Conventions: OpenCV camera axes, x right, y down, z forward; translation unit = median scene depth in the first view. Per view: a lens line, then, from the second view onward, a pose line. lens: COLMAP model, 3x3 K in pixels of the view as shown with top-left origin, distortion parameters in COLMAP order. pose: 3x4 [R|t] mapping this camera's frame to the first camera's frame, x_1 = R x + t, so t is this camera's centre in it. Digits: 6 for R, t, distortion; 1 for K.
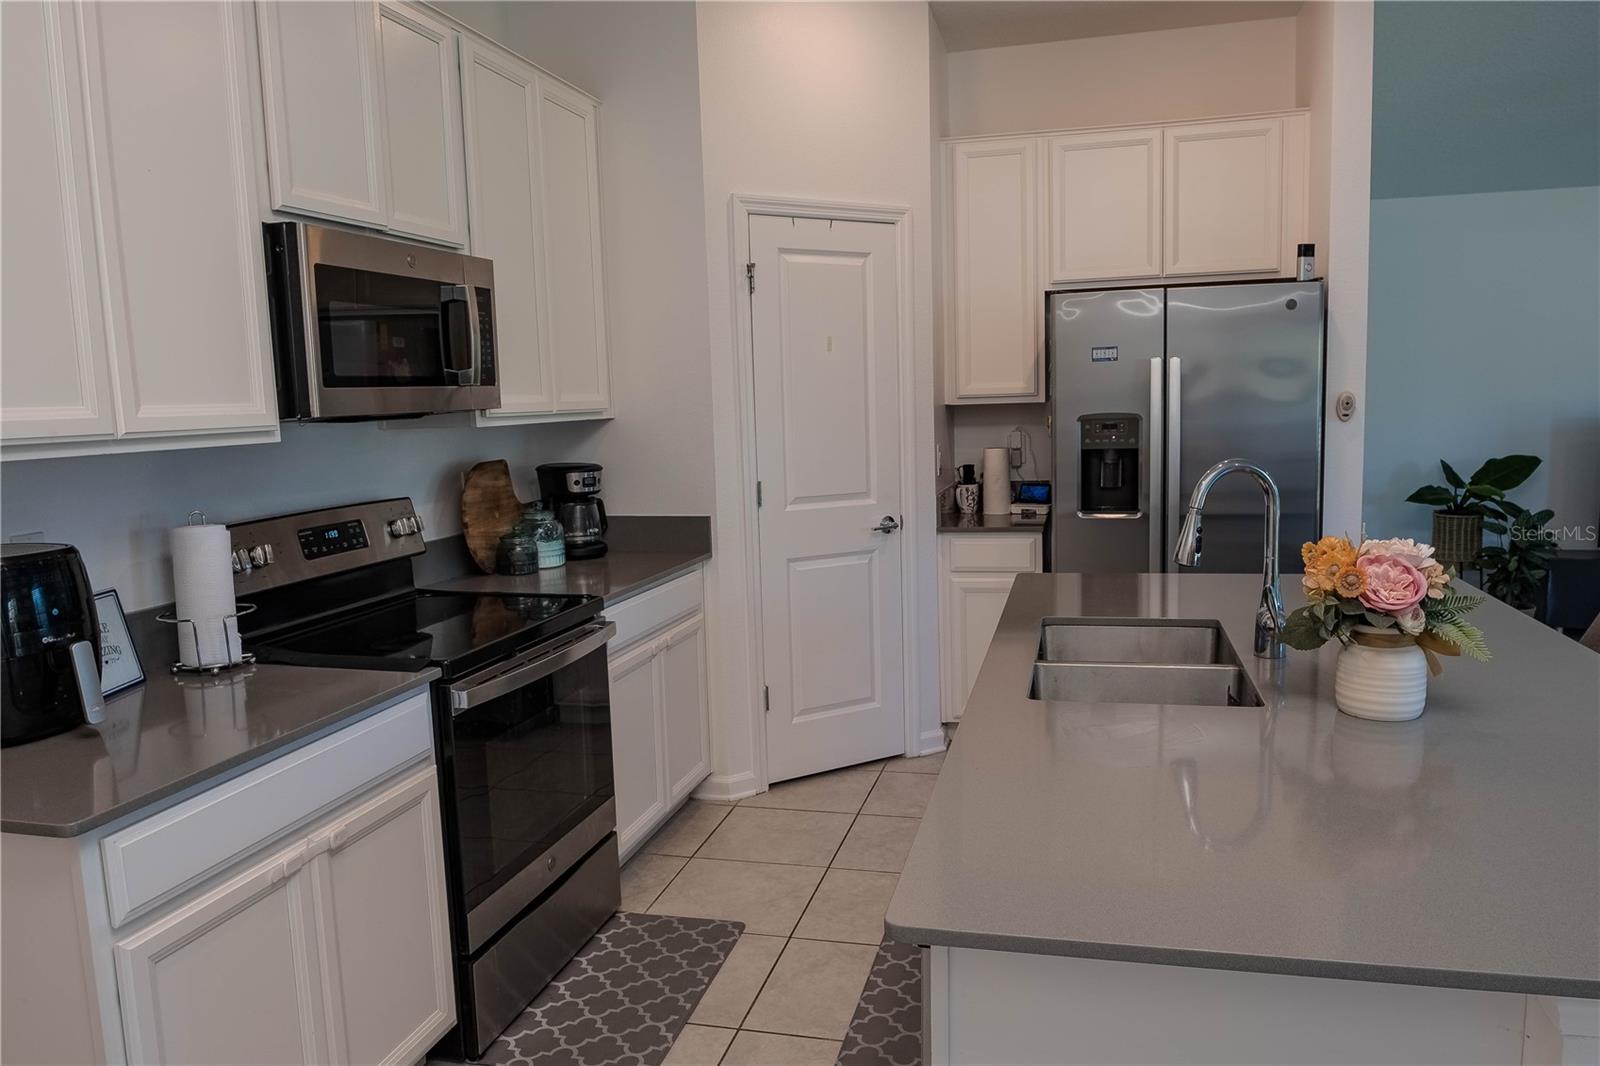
lens RADIAL K [[1085.5, 0, 822.3], [0, 1085.5, 546.3], [0, 0, 1]] dist [-0.014400, -0.007514]
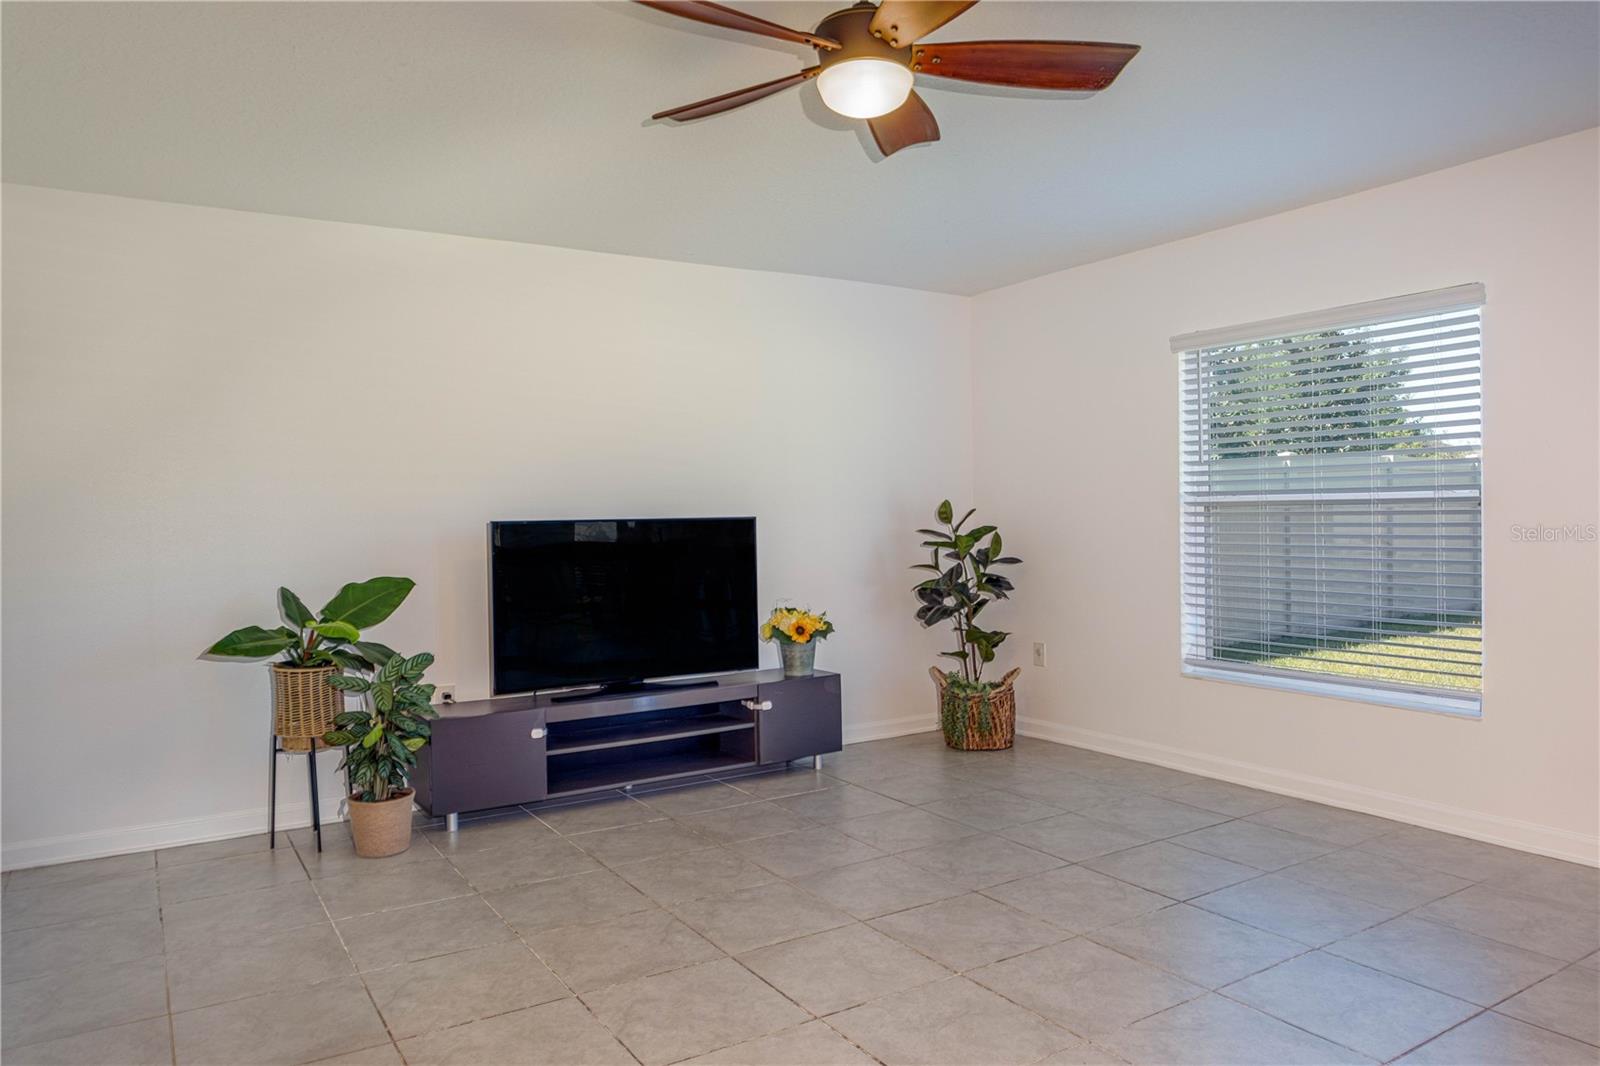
lens RADIAL K [[1085.5, 0, 797.0], [0, 1085.5, 505.6], [0, 0, 1]] dist [-0.014400, -0.007514]
pose [[0.691415, 0.026248, 0.721981, 0.489977], [0.097148, 0.986886, -0.128914, -0.019593], [-0.715897, 0.159272, 0.679797, 0.483489]]
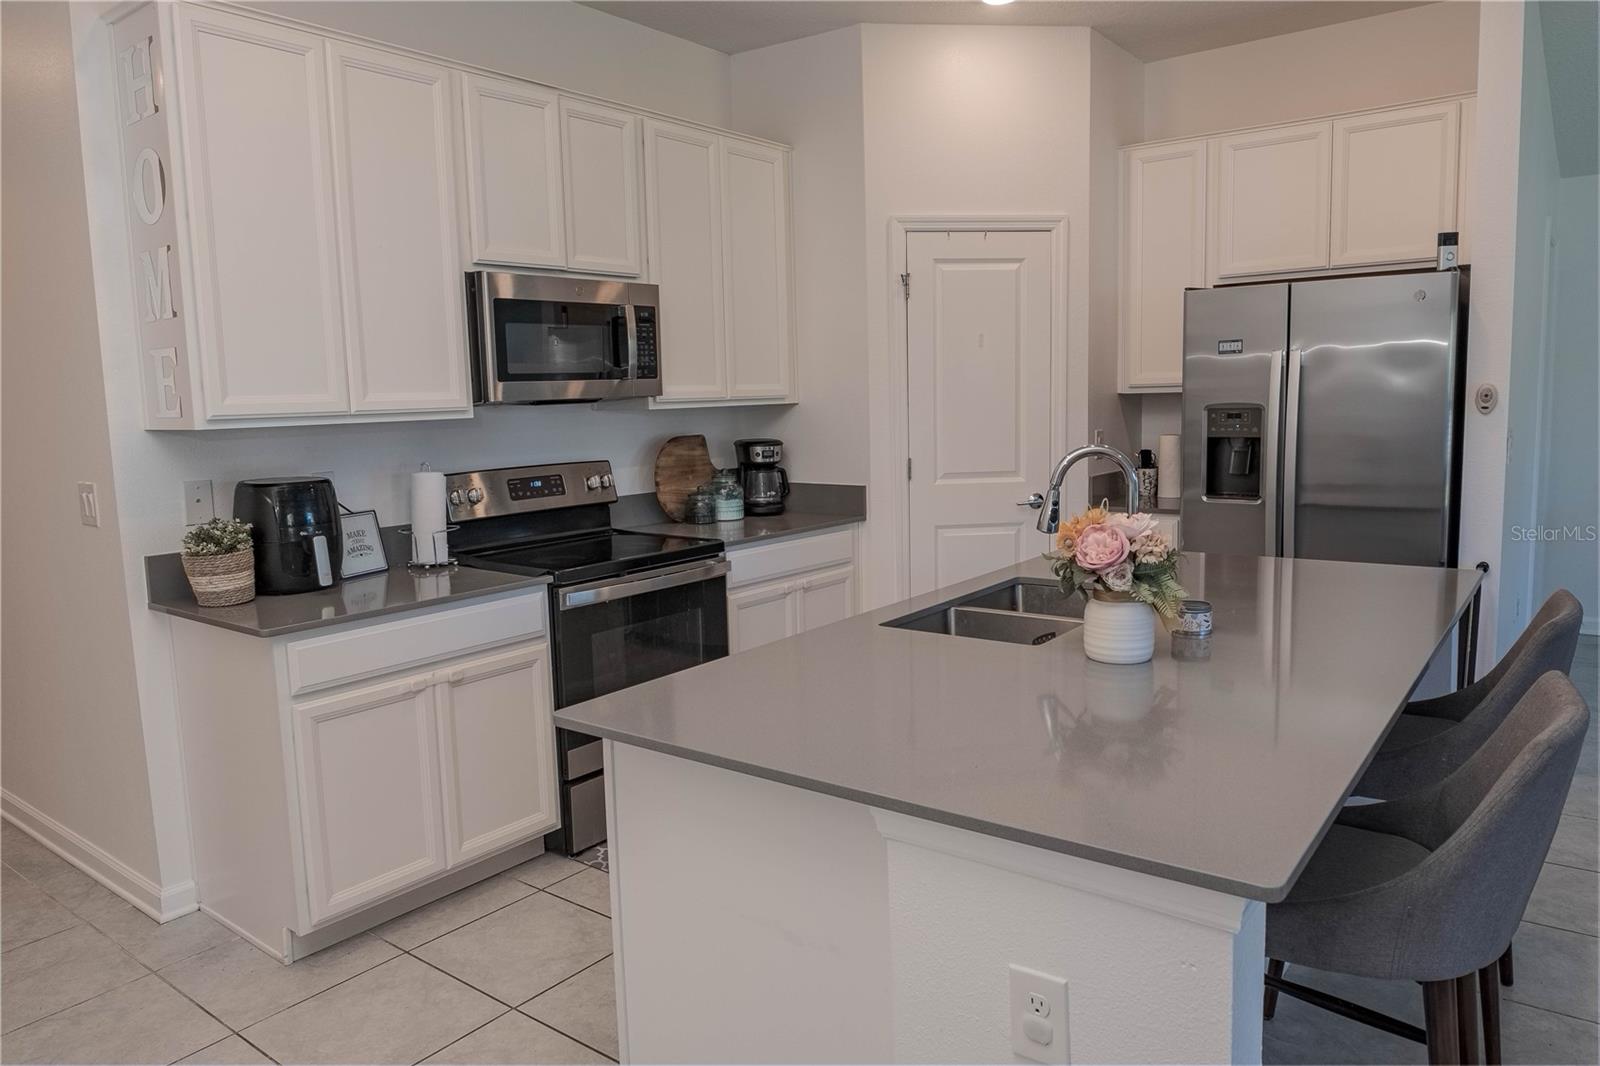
lens RADIAL K [[1085.5, 0, 822.3], [0, 1085.5, 512.5], [0, 0, 1]] dist [-0.014400, -0.007514]
pose [[0.922031, 0.048685, -0.384042, 0.313925], [-0.053919, 0.998541, -0.002867, 0.007371], [0.383342, 0.023350, 0.923311, -0.117512]]
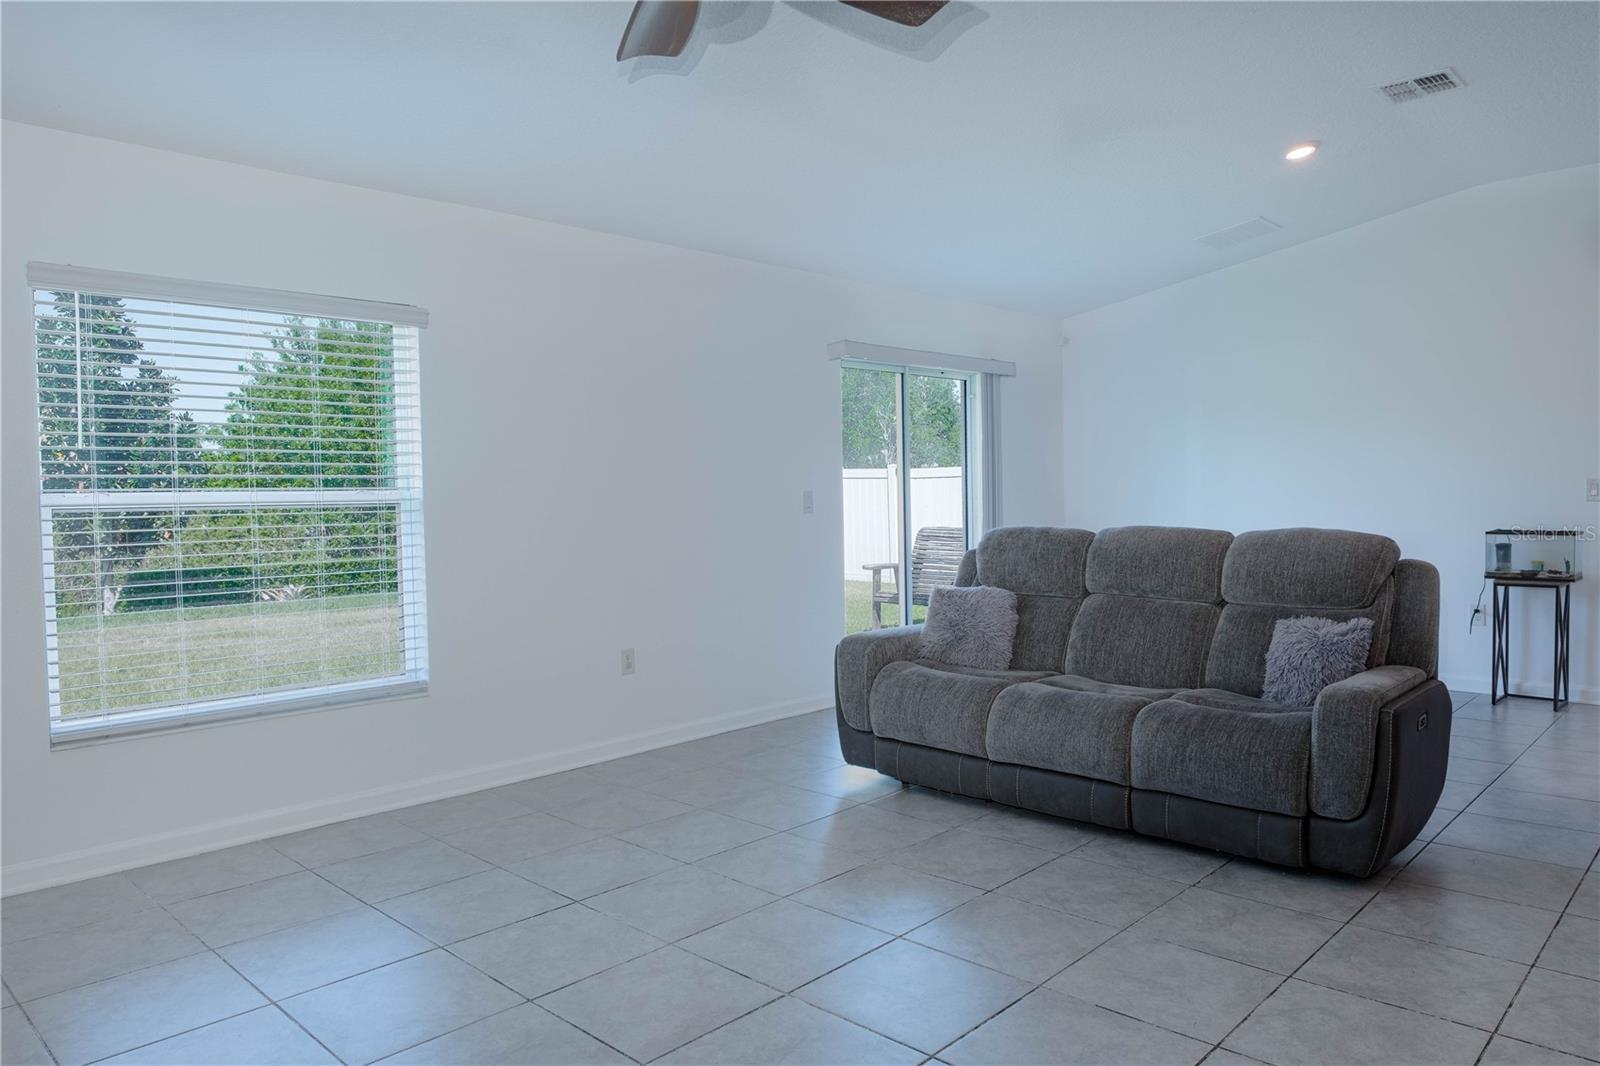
lens RADIAL K [[1085.5, 0, 796.5], [0, 1085.5, 535.8], [0, 0, 1]] dist [-0.014400, -0.007514]
pose [[-0.870632, 0.025192, 0.491289, 0.756705], [0.112157, 0.982551, 0.148374, -0.182750], [-0.478978, 0.184281, -0.858266, 1.510600]]
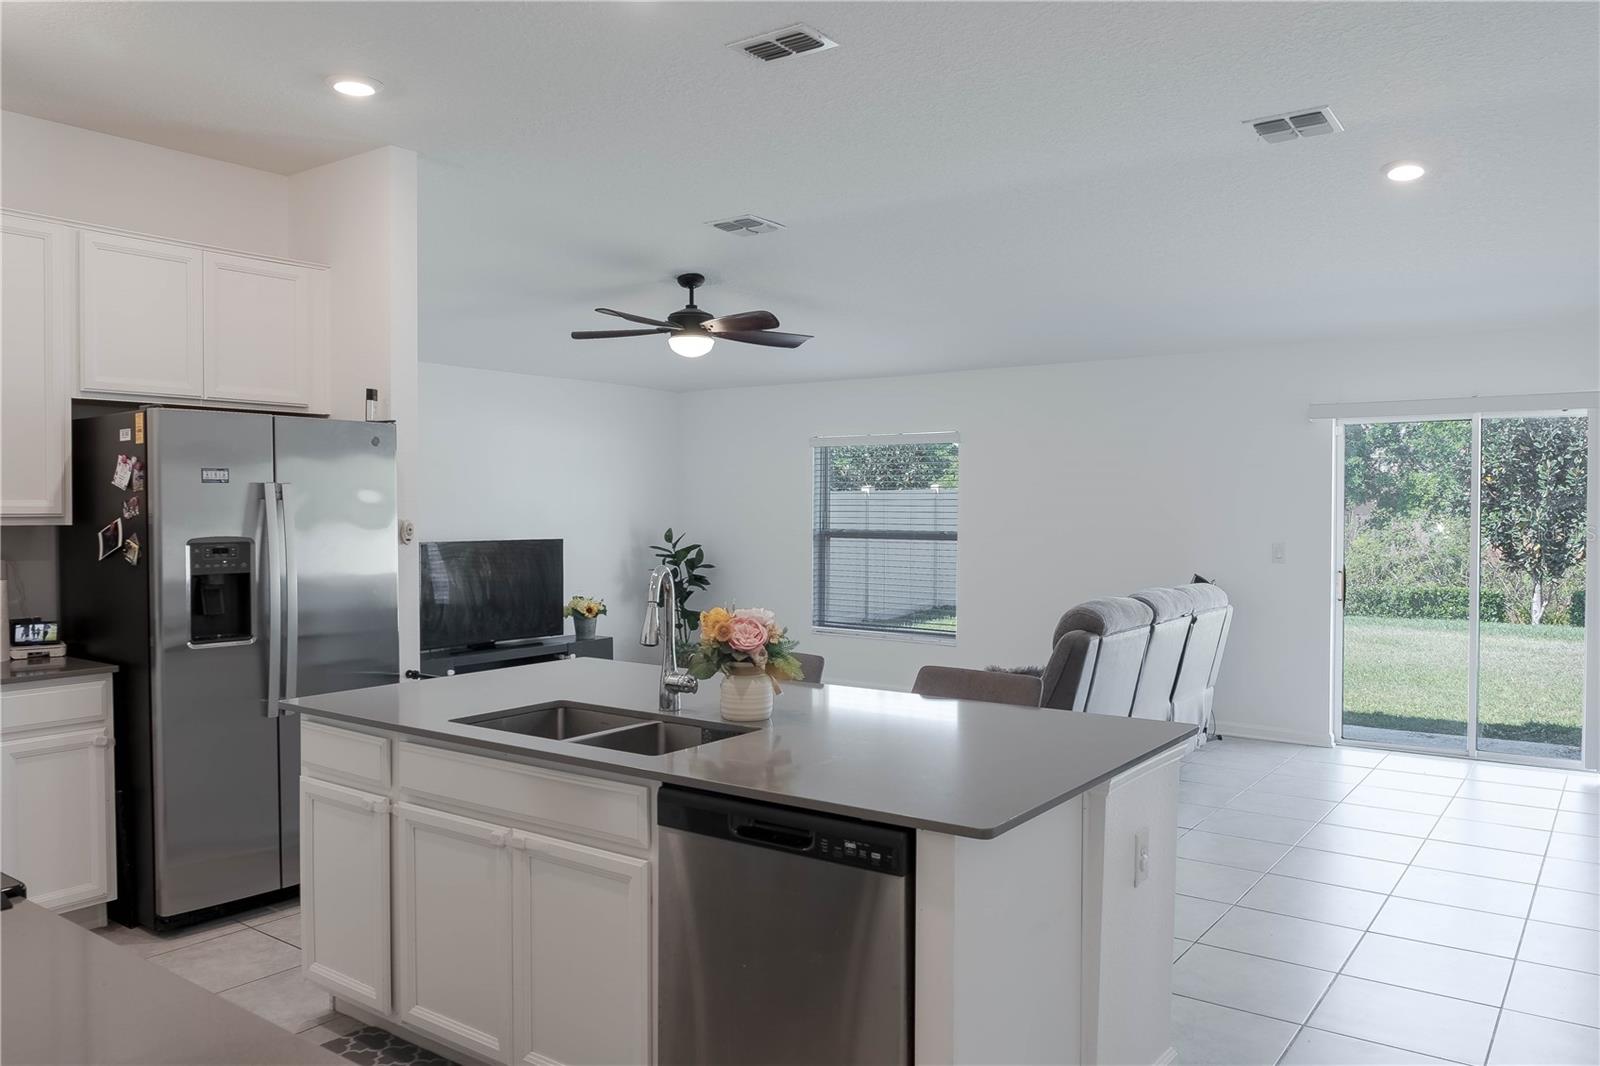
lens RADIAL K [[1165.8, 0, 828.4], [0, 1165.8, 550.7], [0, 0, 1]] dist [-0.014132, -0.006883]
pose [[0.360562, -0.004164, 0.932726, -0.515137], [0.122755, 0.991504, -0.043026, -0.000099], [-0.924622, 0.130010, 0.358010, 0.139136]]
